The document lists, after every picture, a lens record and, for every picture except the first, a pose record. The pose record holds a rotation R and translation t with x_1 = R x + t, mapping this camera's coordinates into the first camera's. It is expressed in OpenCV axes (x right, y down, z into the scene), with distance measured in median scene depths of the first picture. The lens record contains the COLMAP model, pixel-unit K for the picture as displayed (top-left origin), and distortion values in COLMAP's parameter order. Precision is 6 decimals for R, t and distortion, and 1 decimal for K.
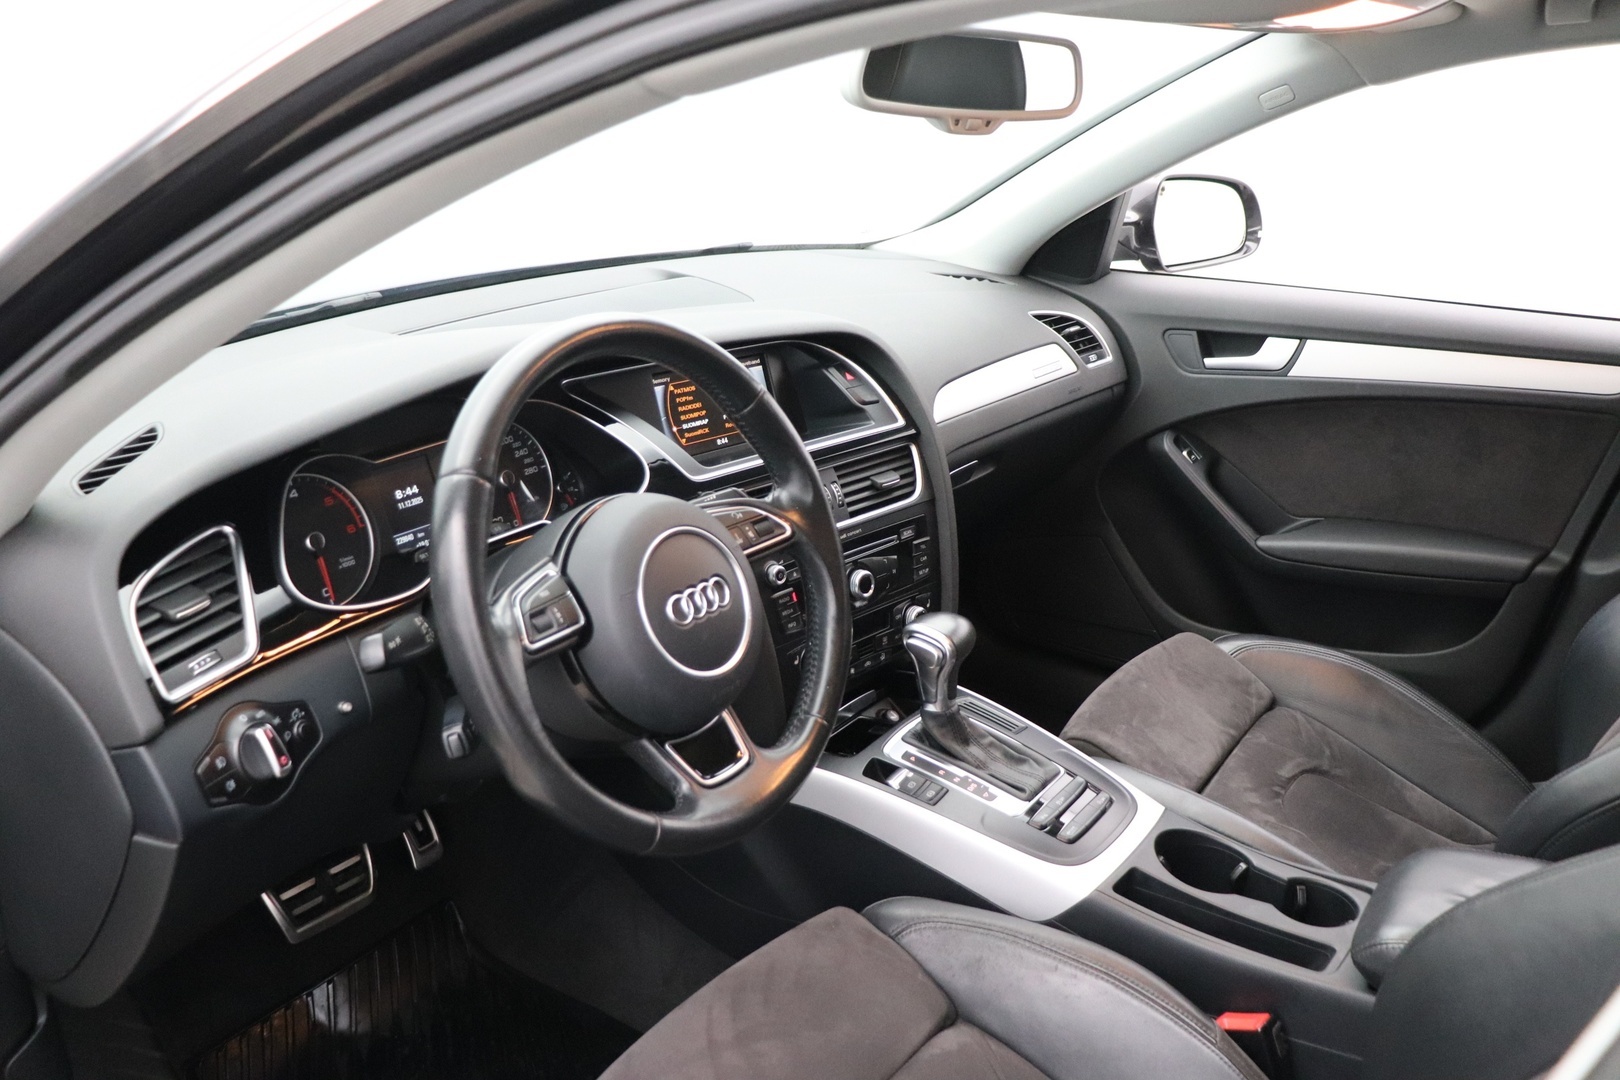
lens RADIAL K [[1326.6, 0, 804.1], [0, 1326.6, 568.3], [0, 0, 1]] dist [-0.193803, 0.171523]
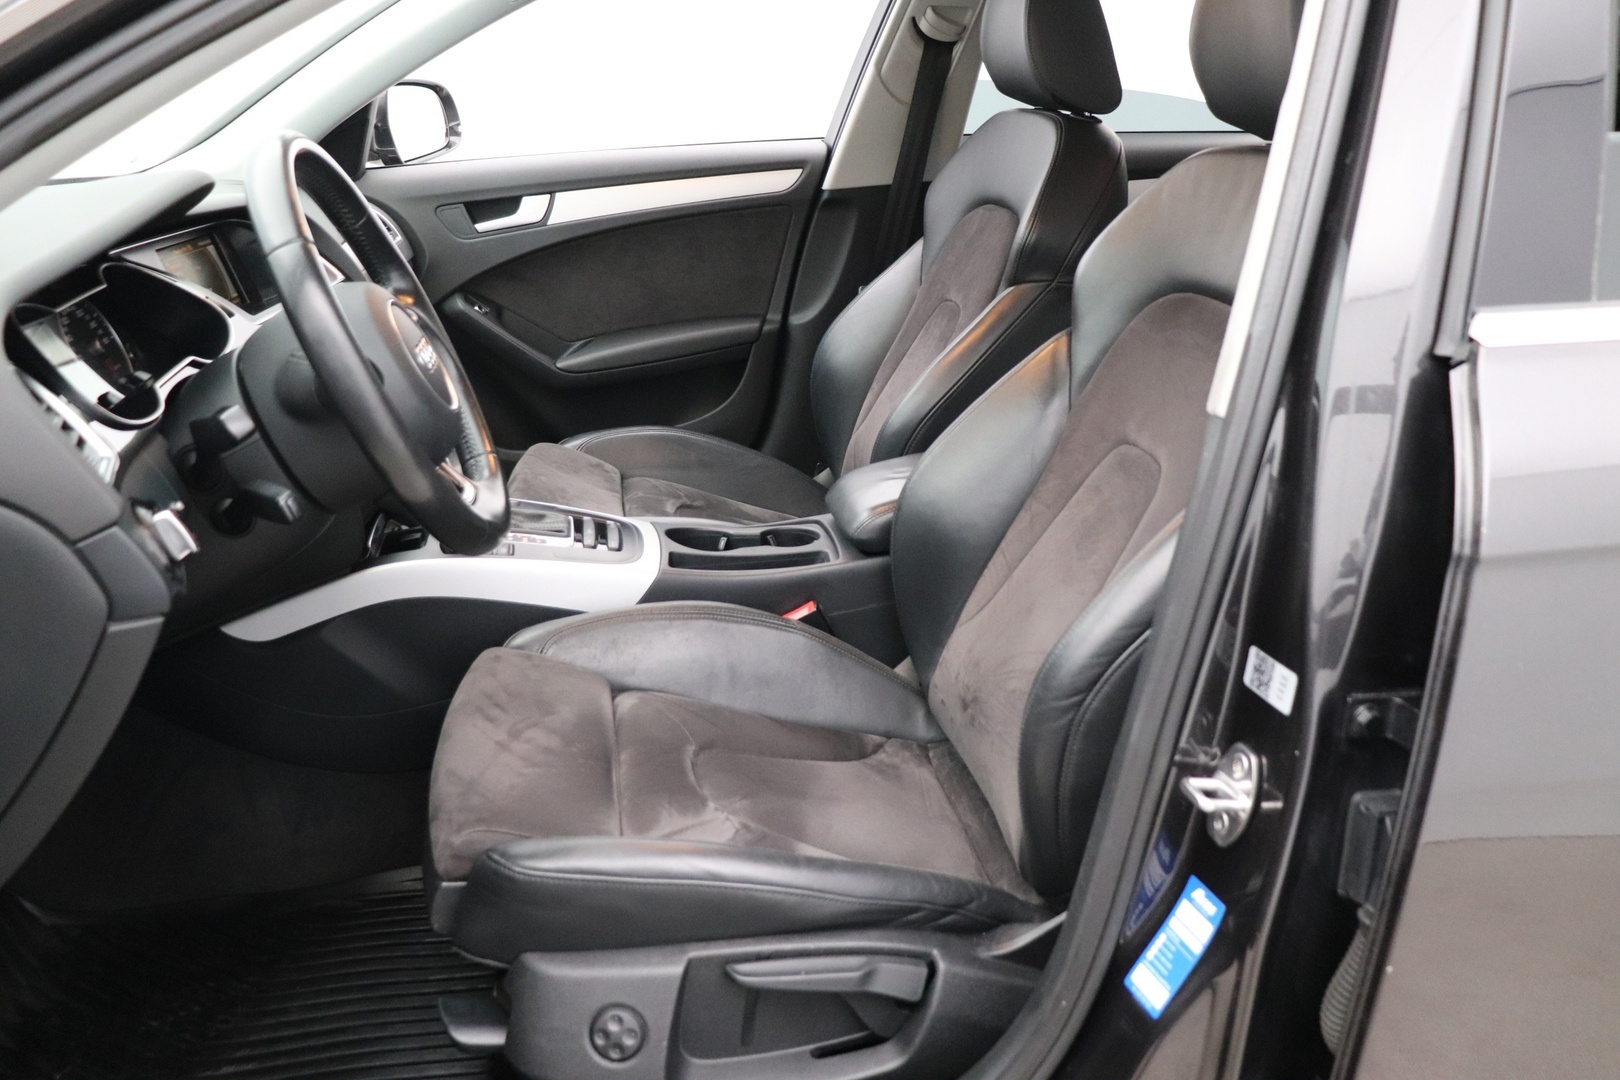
lens RADIAL K [[1326.6, 0, 804.1], [0, 1326.6, 568.3], [0, 0, 1]] dist [-0.193803, 0.171523]
pose [[0.706875, -0.283748, 0.647931, -0.394114], [0.281188, 0.953248, 0.110686, 0.106443], [-0.649046, 0.103949, 0.753614, -0.061014]]
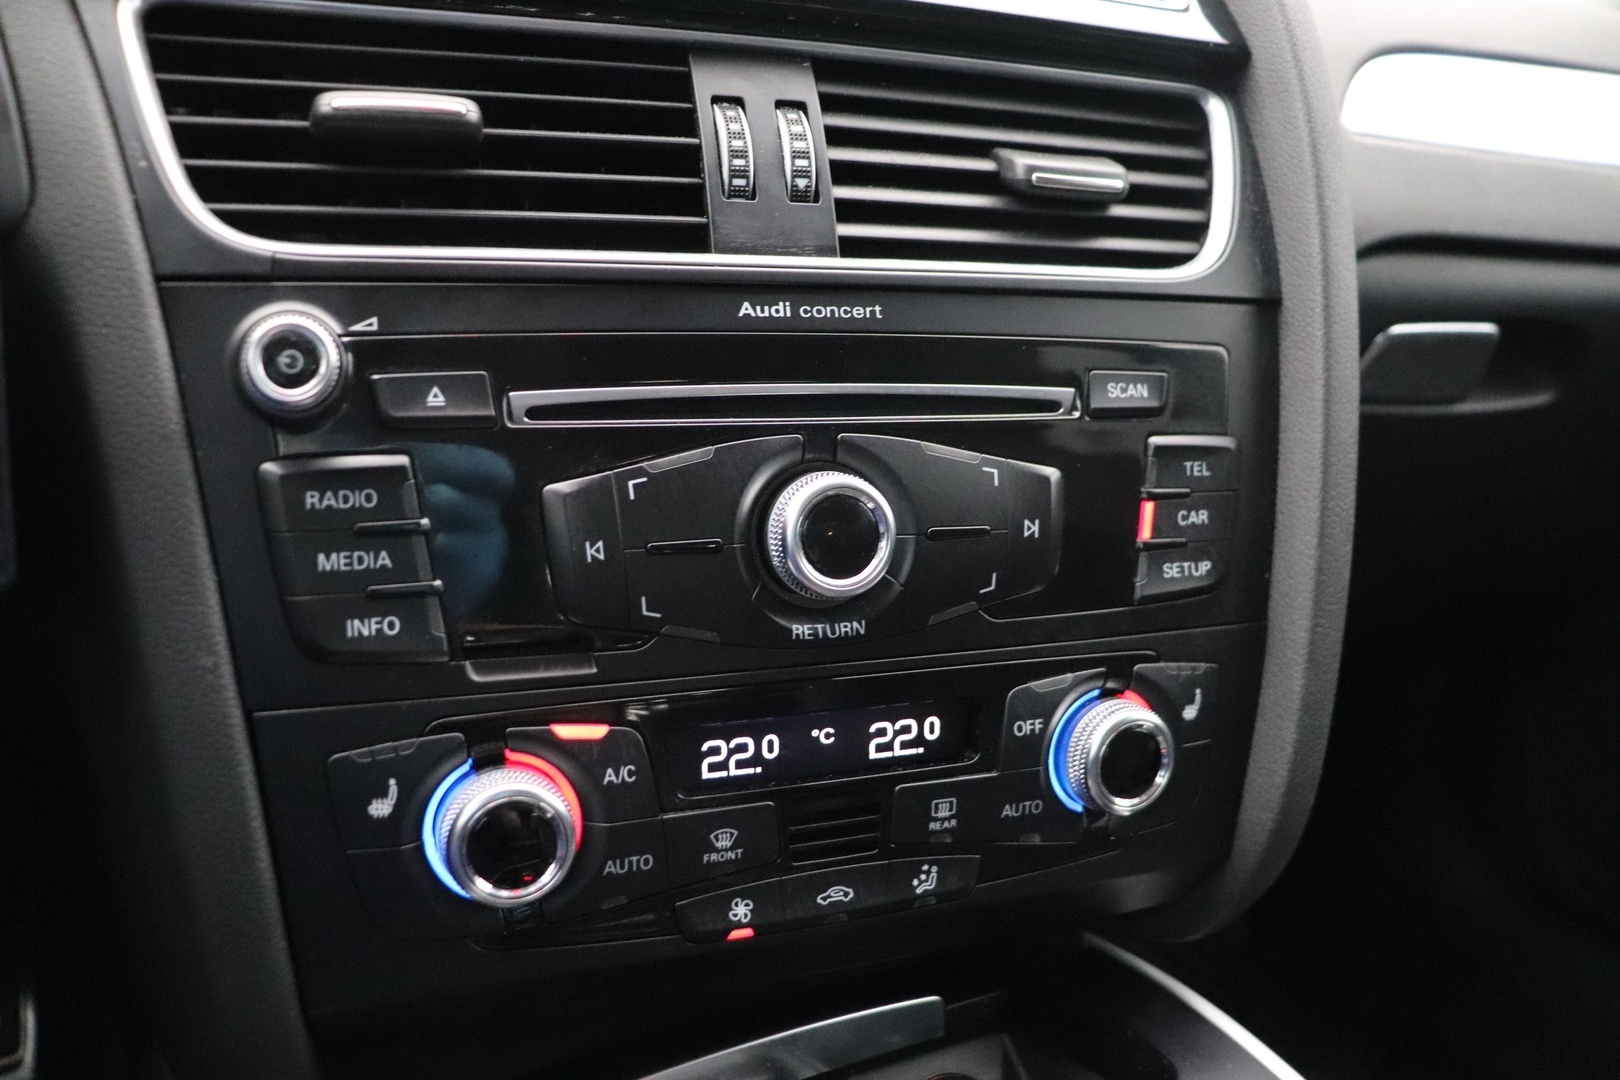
lens RADIAL K [[1326.6, 0, 804.1], [0, 1326.6, 568.3], [0, 0, 1]] dist [-0.193803, 0.171523]
pose [[0.910330, 0.131828, -0.392327, 0.110164], [-0.177248, 0.980768, -0.081721, 0.031400], [0.374009, 0.143932, 0.916188, 0.684988]]
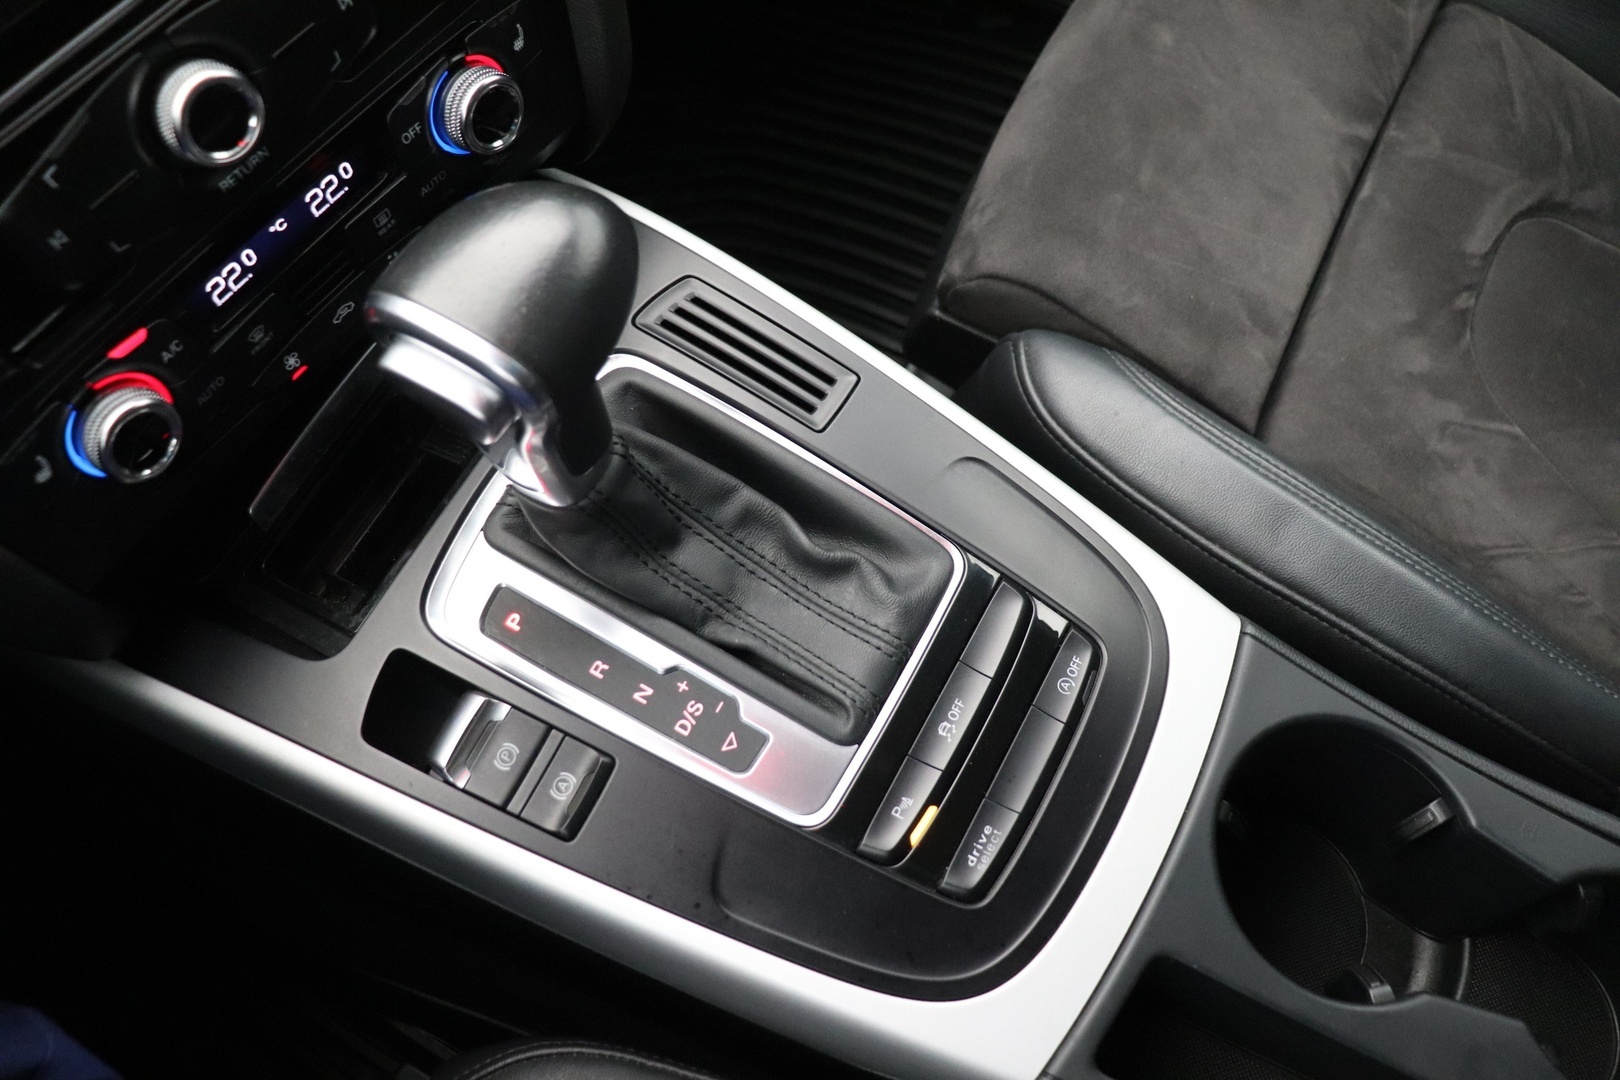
lens RADIAL K [[1326.6, 0, 804.1], [0, 1326.6, 568.3], [0, 0, 1]] dist [-0.193803, 0.171523]
pose [[0.991338, -0.131218, -0.005634, 0.134131], [0.100118, 0.727224, 0.679059, -0.074145], [-0.085007, -0.673741, 0.734062, 0.631089]]
